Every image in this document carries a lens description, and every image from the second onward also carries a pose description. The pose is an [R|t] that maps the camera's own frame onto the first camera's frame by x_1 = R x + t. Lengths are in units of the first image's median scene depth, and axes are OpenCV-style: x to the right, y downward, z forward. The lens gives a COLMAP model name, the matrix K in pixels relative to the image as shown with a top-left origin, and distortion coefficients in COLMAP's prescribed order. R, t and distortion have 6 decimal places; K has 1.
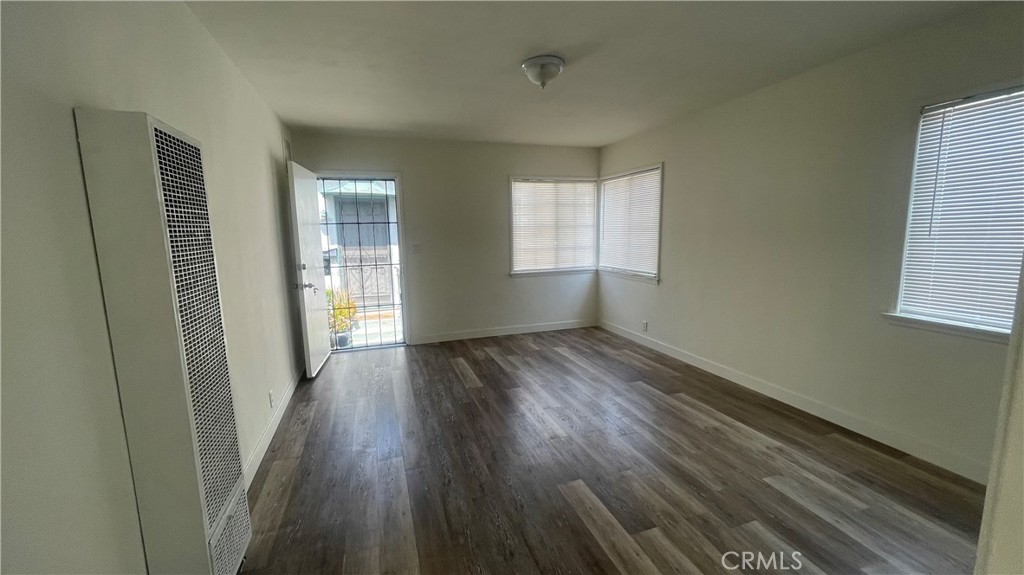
lens RADIAL K [[411.3, 0, 506.7], [0, 411.3, 289.7], [0, 0, 1]] dist [-0.006539, 0.000692]
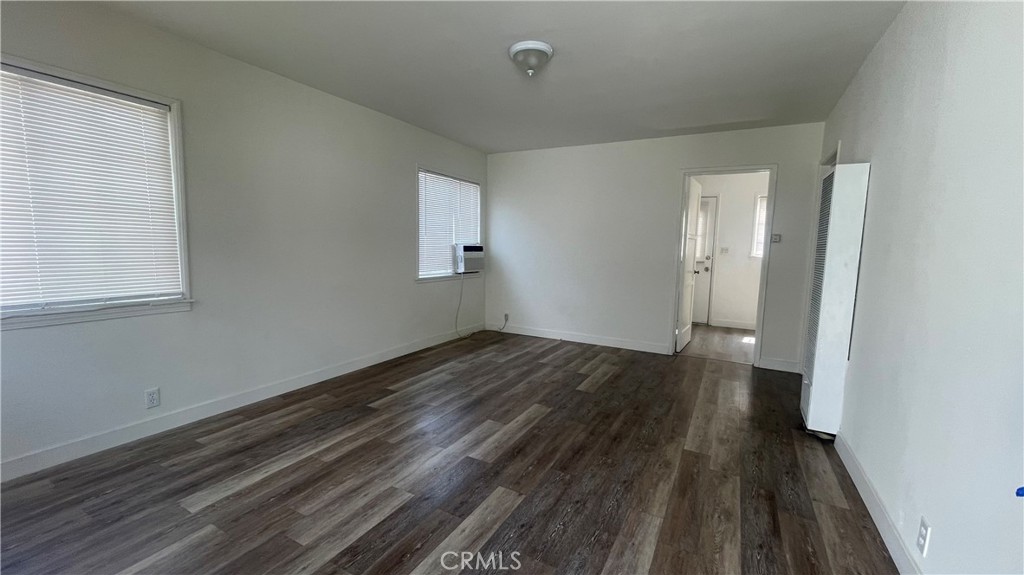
lens RADIAL K [[411.3, 0, 505.1], [0, 411.3, 289.4], [0, 0, 1]] dist [-0.006539, 0.000692]
pose [[-0.679671, -0.072502, 0.729926, -0.464875], [0.097366, 0.977380, 0.187744, -0.138567], [-0.727027, 0.198674, -0.657237, 1.342103]]
